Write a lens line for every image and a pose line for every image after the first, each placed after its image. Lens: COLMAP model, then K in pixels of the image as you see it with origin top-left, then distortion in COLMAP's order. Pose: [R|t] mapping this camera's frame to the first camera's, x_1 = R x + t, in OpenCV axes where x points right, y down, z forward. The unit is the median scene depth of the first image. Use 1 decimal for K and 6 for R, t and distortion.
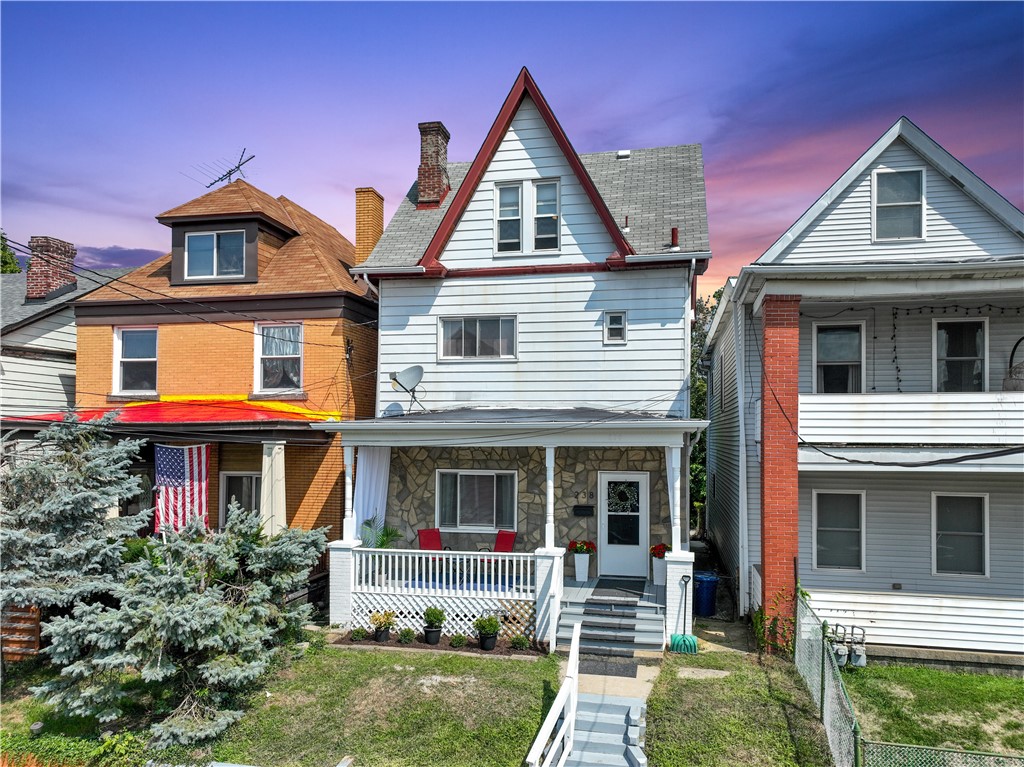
lens RADIAL K [[752.1, 0, 519.8], [0, 752.1, 402.3], [0, 0, 1]] dist [0.003893, 0.006869]
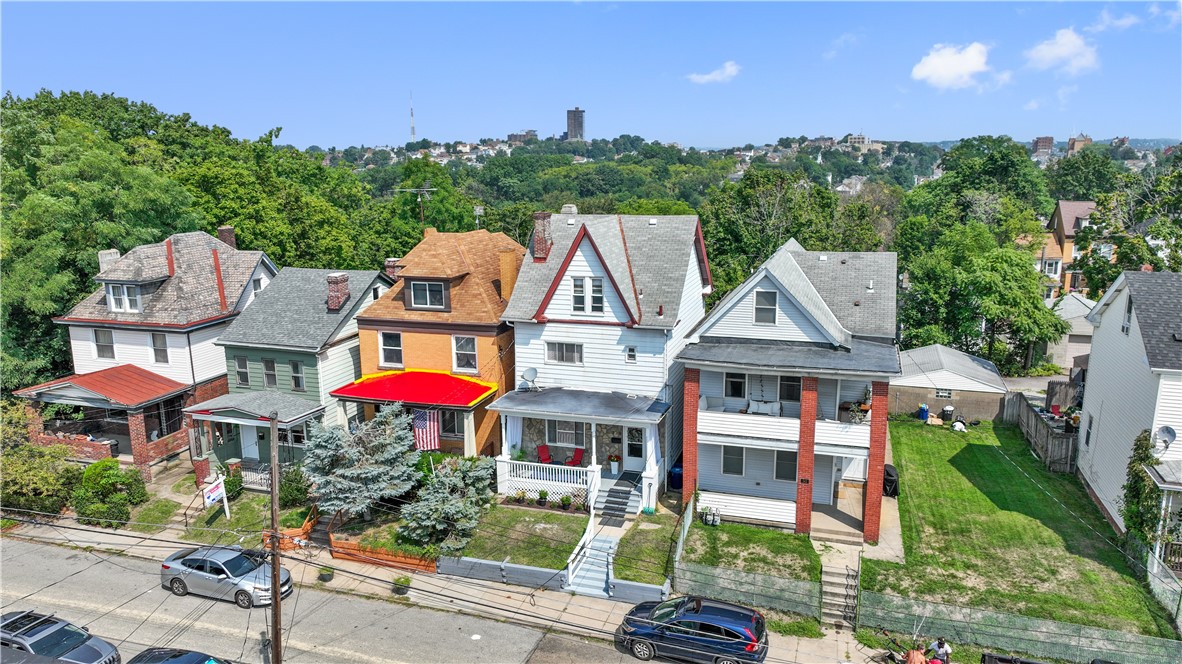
lens RADIAL K [[790.8, 0, 591.0], [0, 790.8, 332.0], [0, 0, 1]] dist [0.000764, -0.000188]
pose [[0.994489, 0.006124, -0.104660, 0.240506], [0.017725, 0.974099, 0.225427, -0.633216], [0.103329, -0.226040, 0.968622, -1.033703]]
